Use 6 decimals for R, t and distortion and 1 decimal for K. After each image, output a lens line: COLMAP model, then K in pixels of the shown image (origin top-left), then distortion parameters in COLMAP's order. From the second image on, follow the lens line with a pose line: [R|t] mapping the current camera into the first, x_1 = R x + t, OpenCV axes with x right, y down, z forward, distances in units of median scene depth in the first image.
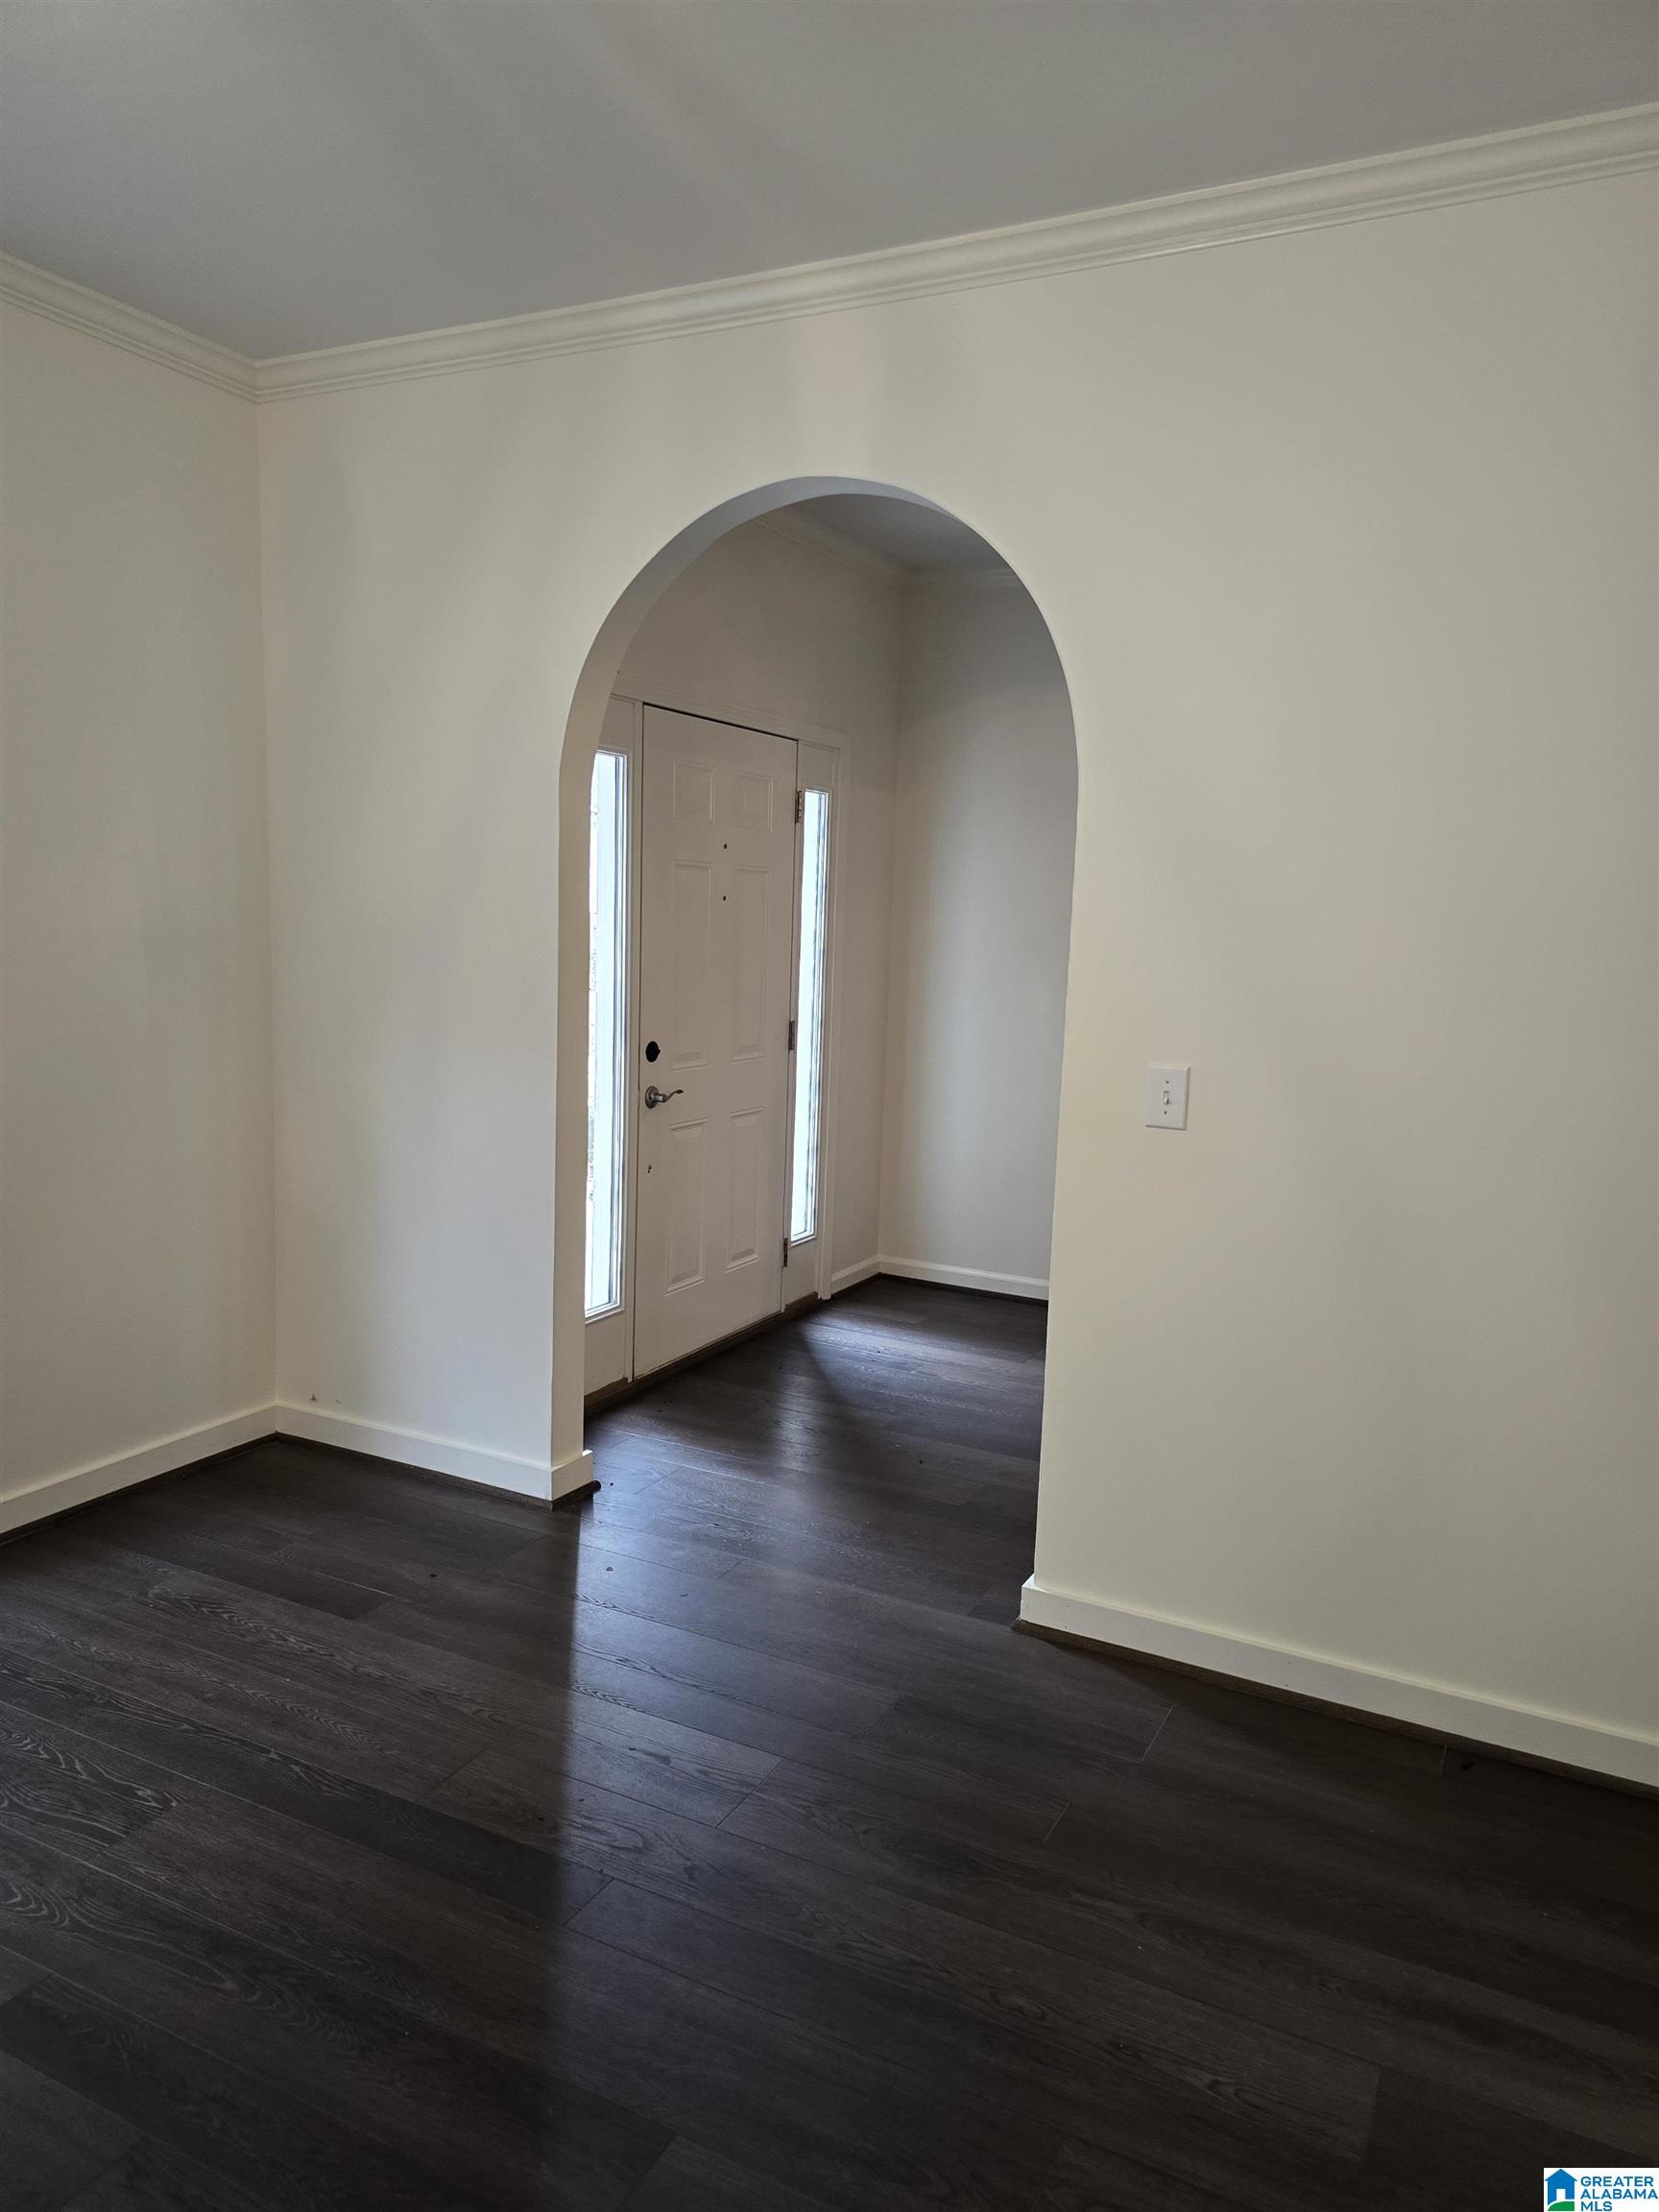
lens RADIAL K [[1483.4, 0, 825.5], [0, 1483.4, 1105.7], [0, 0, 1]] dist [0.028606, -0.006916]
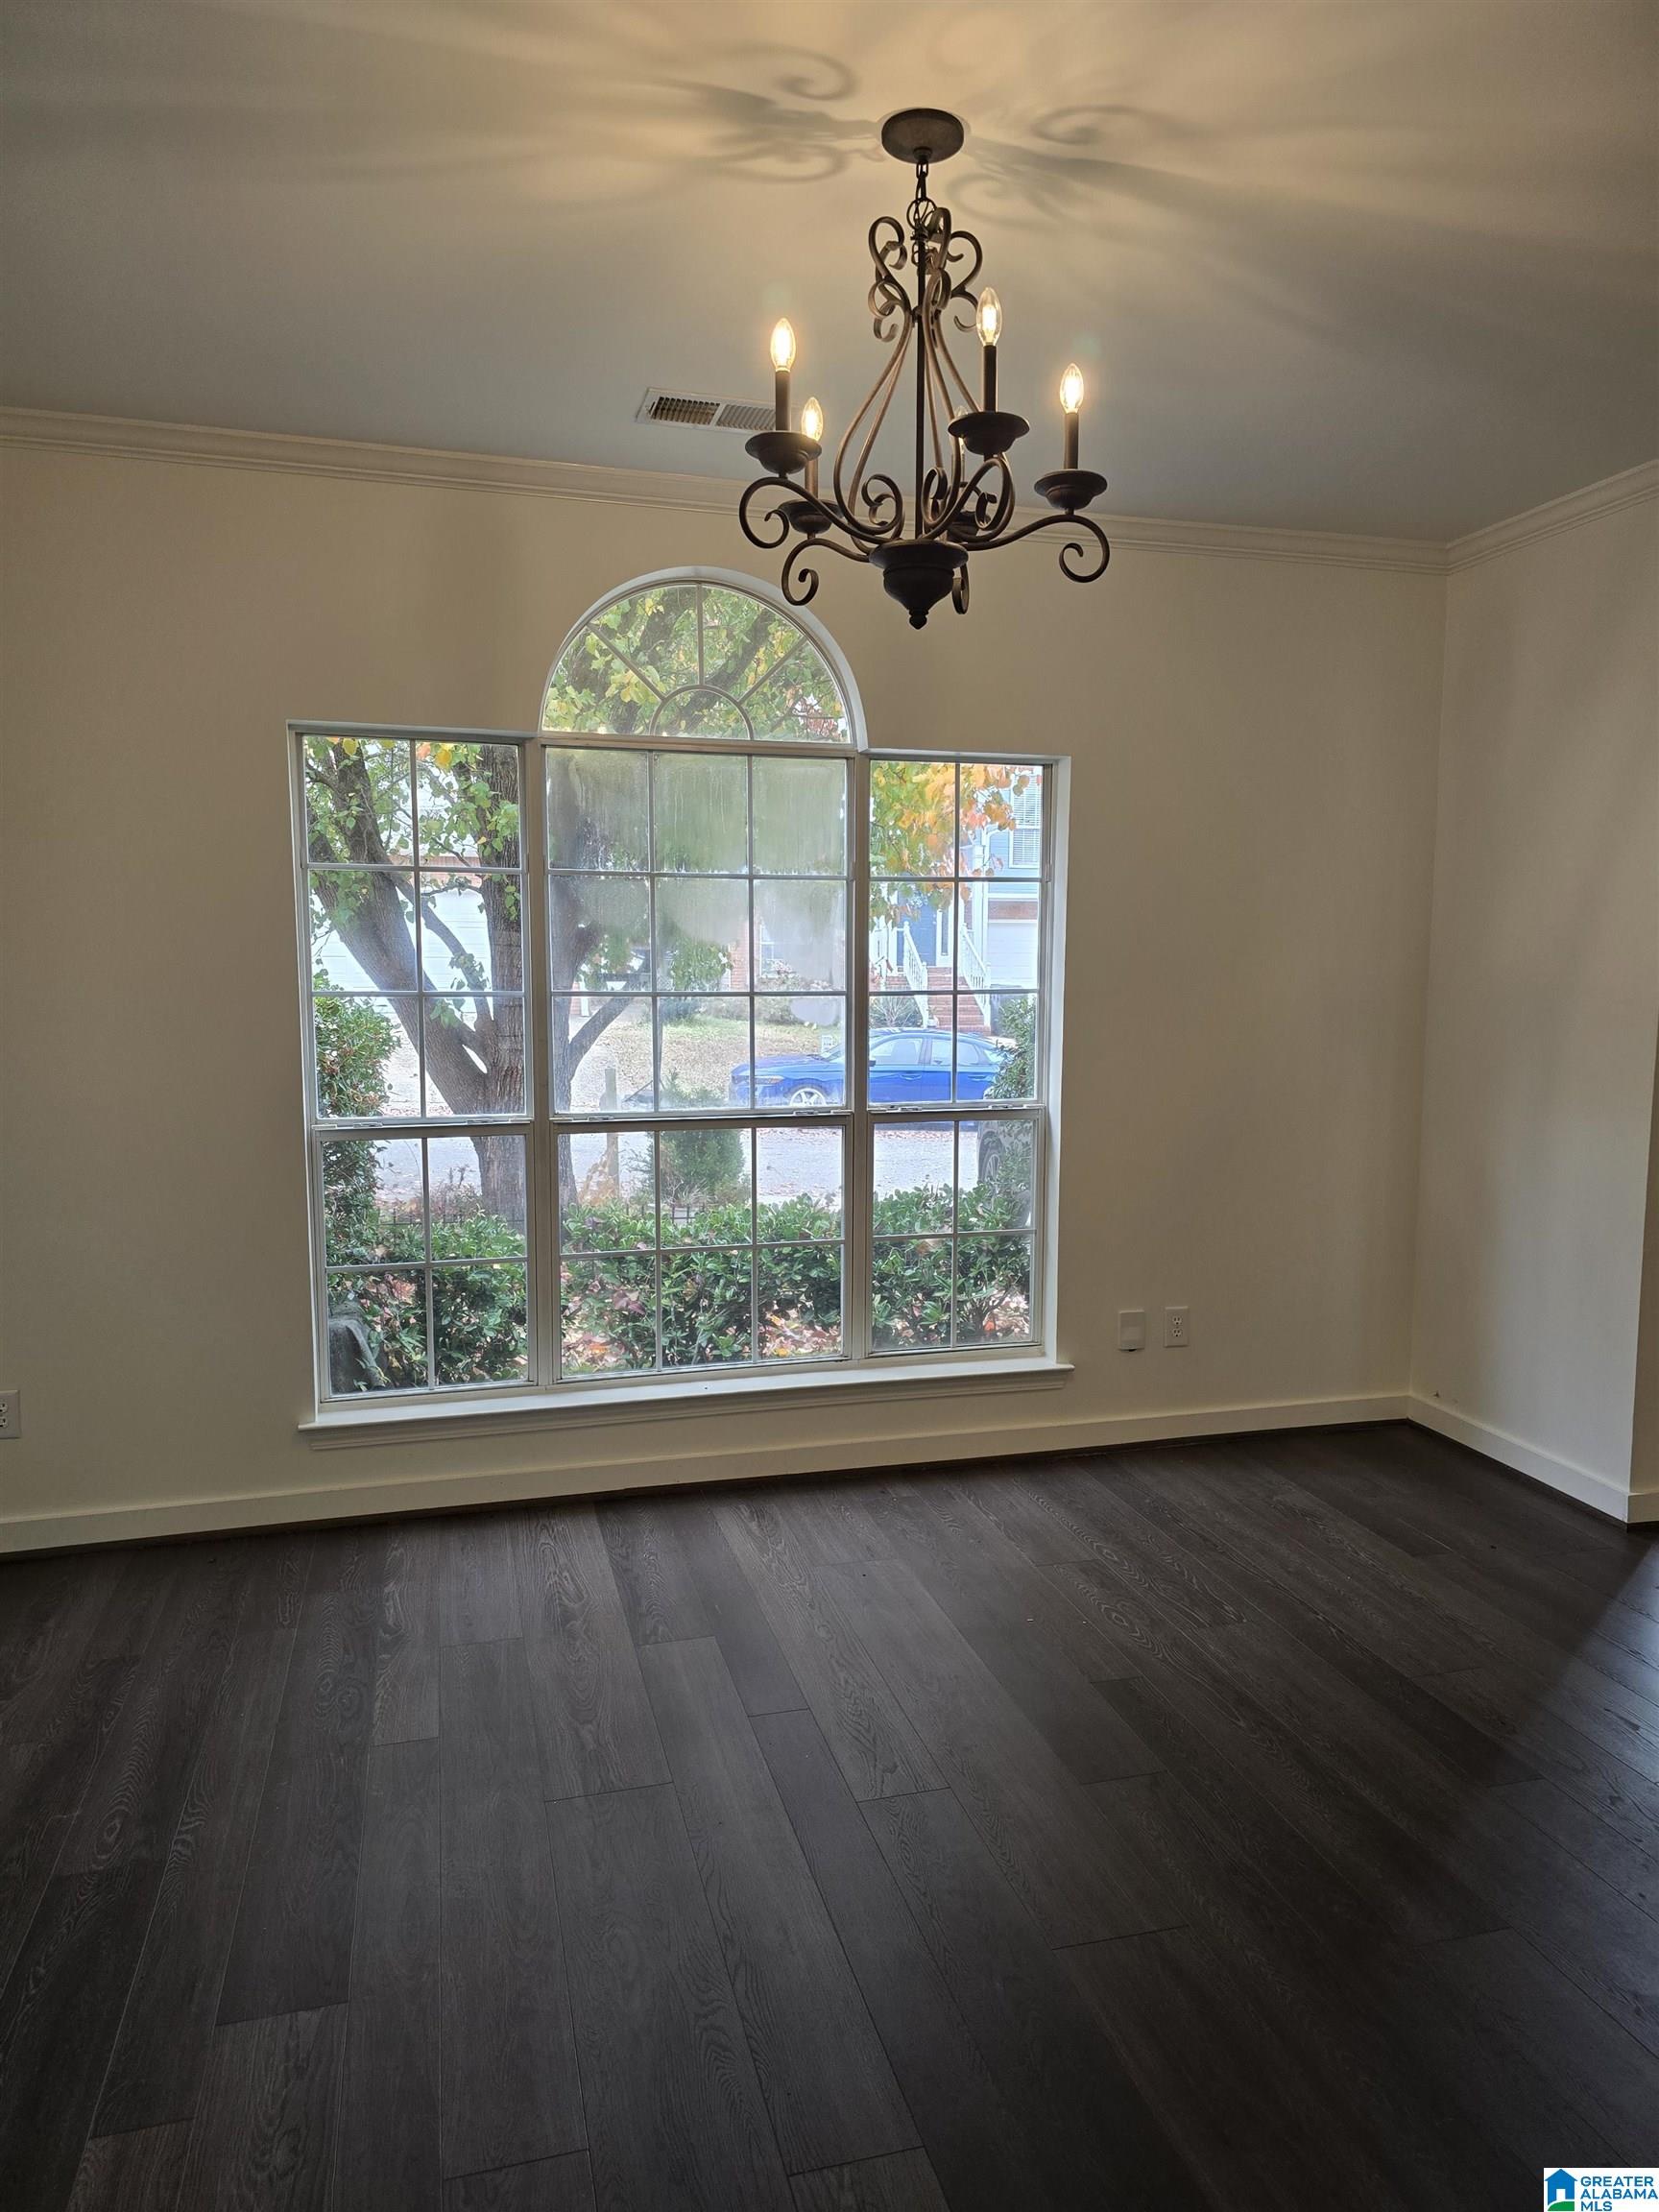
lens RADIAL K [[1483.4, 0, 832.8], [0, 1483.4, 1106.1], [0, 0, 1]] dist [0.028606, -0.006916]
pose [[0.665140, 0.047841, -0.745185, 0.259877], [-0.087034, 0.996111, -0.013735, 0.034434], [0.741629, 0.073992, 0.666717, -0.196606]]
